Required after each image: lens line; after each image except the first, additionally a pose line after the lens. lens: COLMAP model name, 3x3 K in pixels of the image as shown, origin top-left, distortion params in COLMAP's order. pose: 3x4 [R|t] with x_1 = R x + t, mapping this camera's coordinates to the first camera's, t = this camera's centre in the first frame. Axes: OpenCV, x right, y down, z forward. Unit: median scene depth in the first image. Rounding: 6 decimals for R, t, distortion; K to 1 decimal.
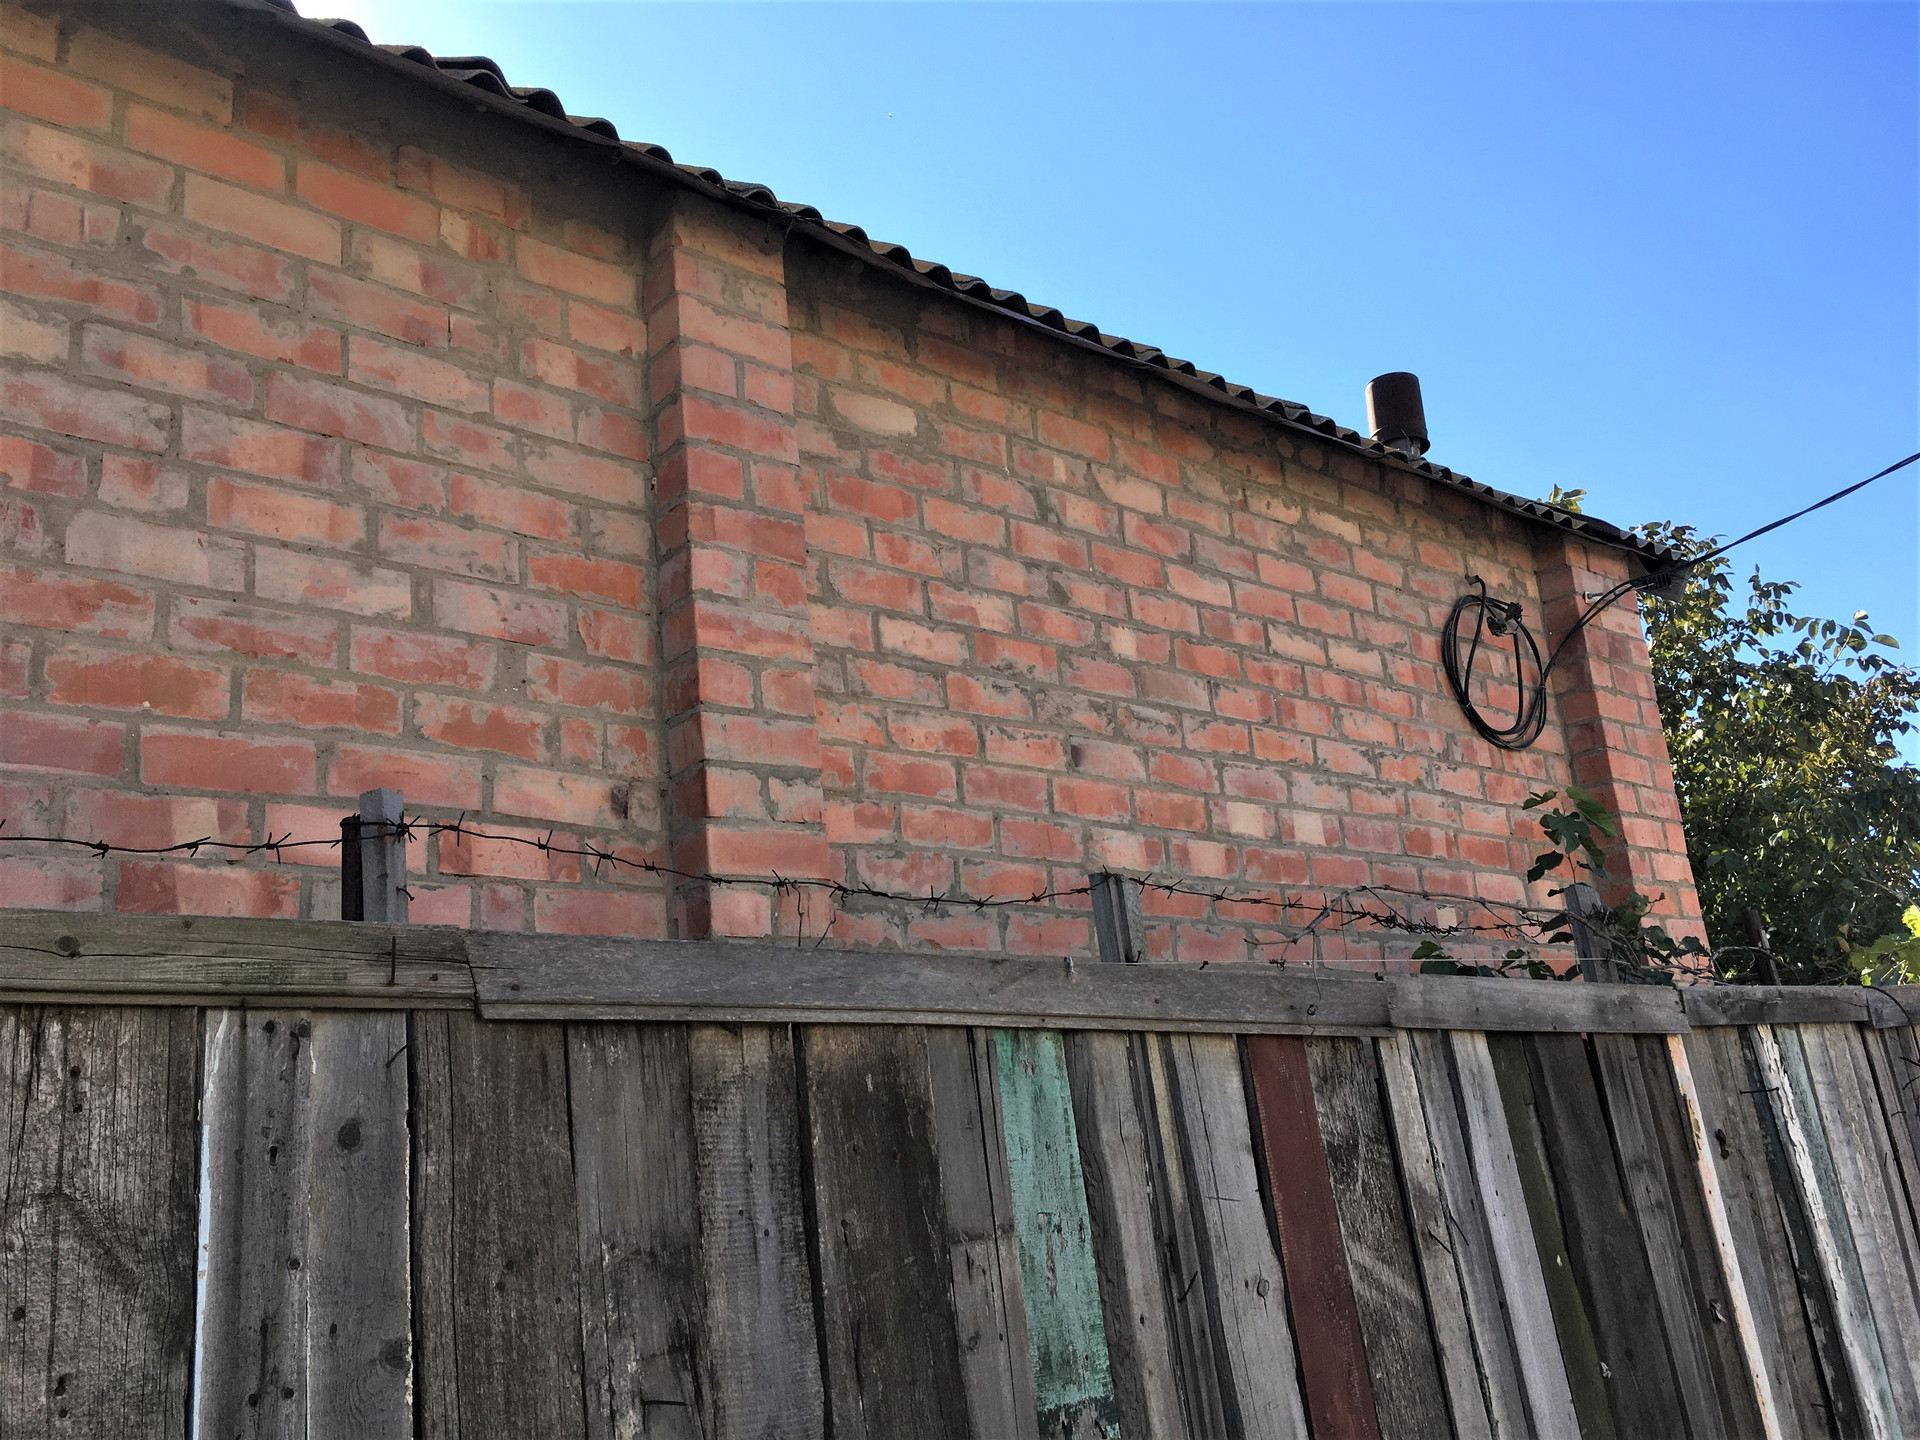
lens RADIAL K [[1643.3, 0, 958.5], [0, 1643.3, 754.1], [0, 0, 1]] dist [0.076736, -0.099008]
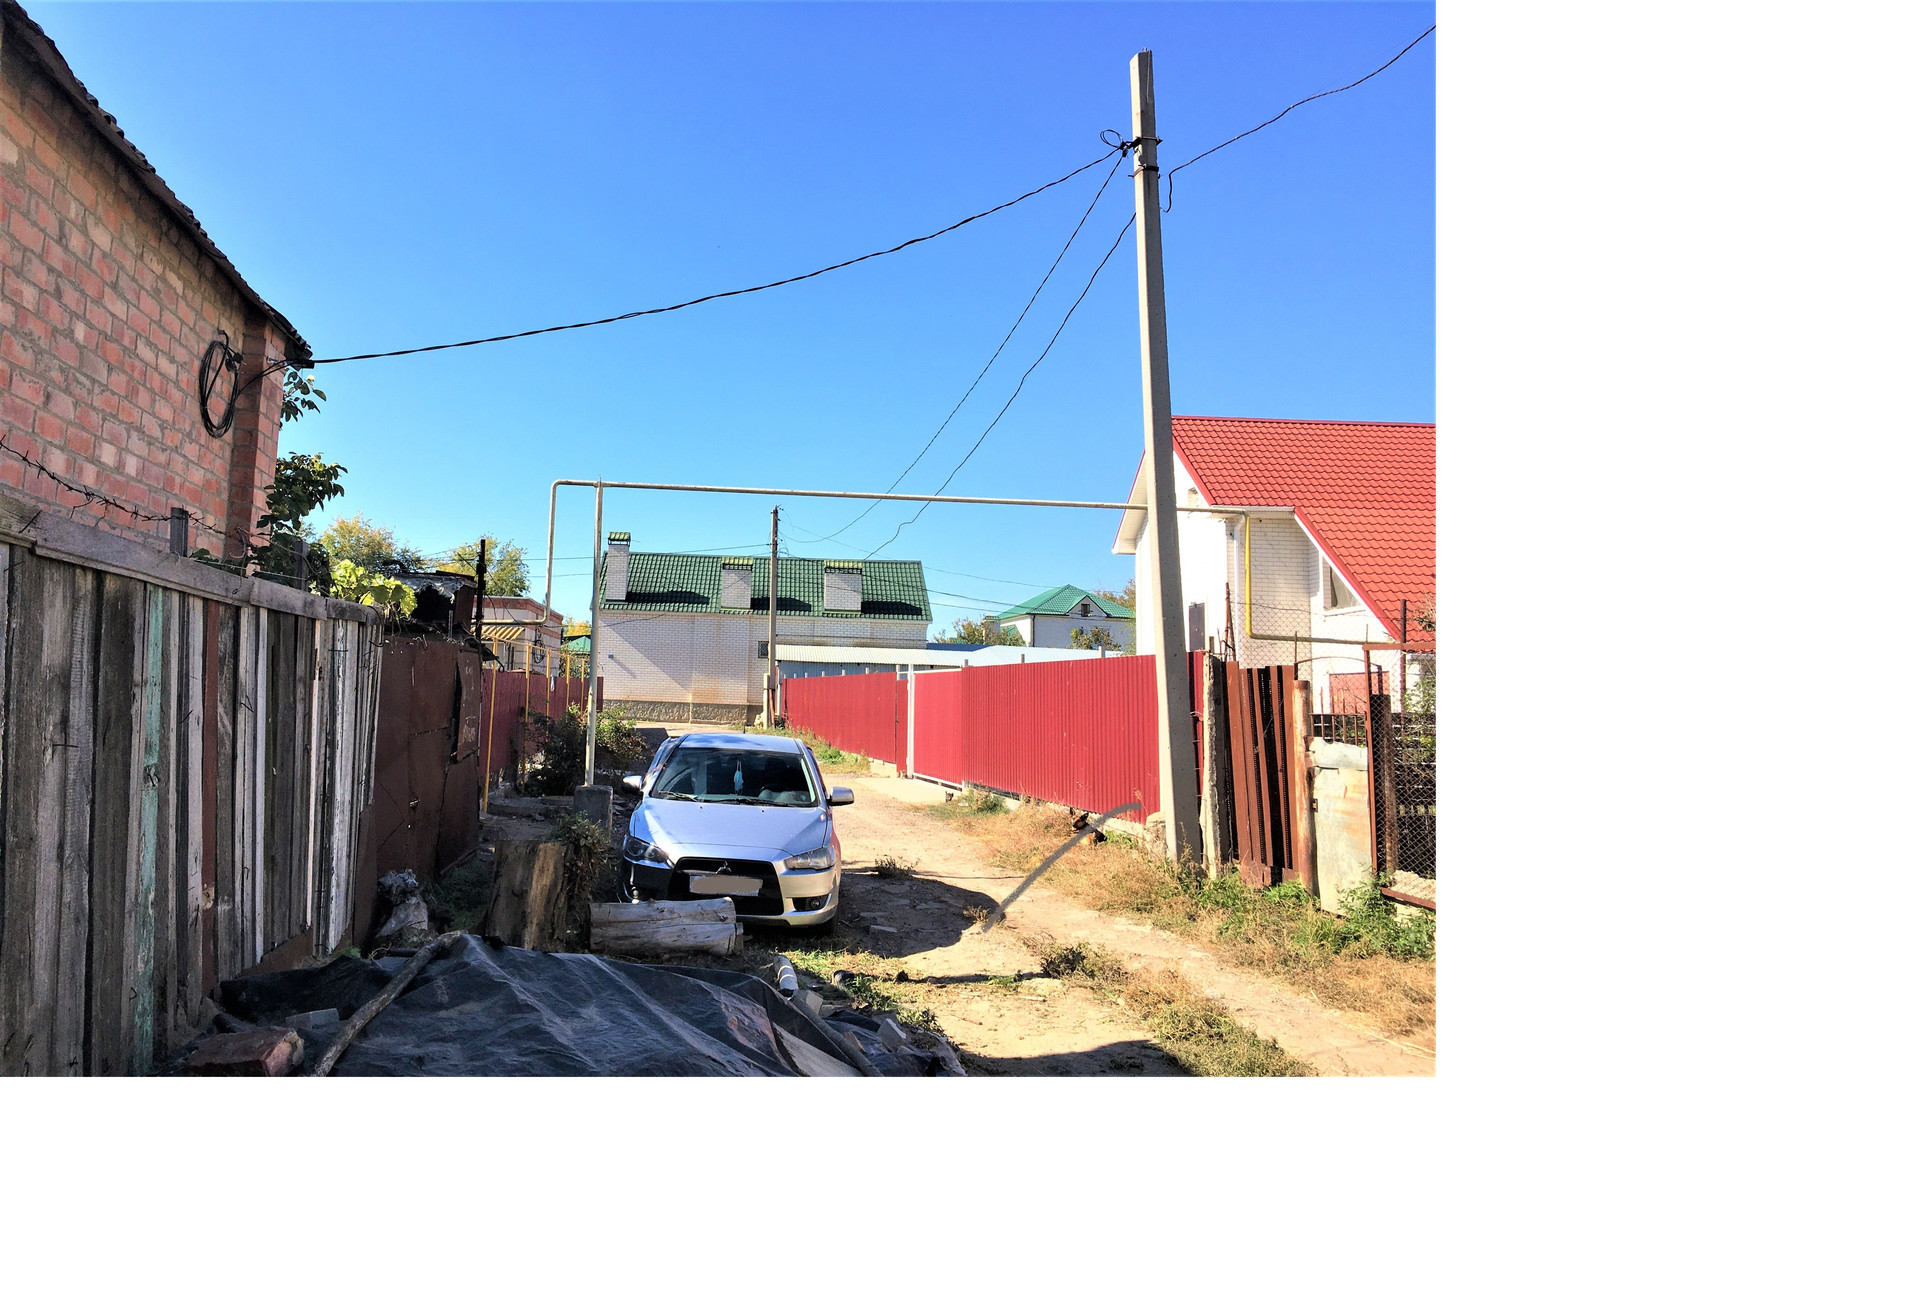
lens RADIAL K [[1248.7, 0, 958.7], [0, 1248.7, 616.1], [0, 0, 1]] dist [-0.001764, -0.002201]
pose [[0.395537, 0.146898, 0.906626, -0.581697], [-0.299798, 0.953707, -0.023732, -0.030550], [-0.868143, -0.262418, 0.421267, -0.290634]]
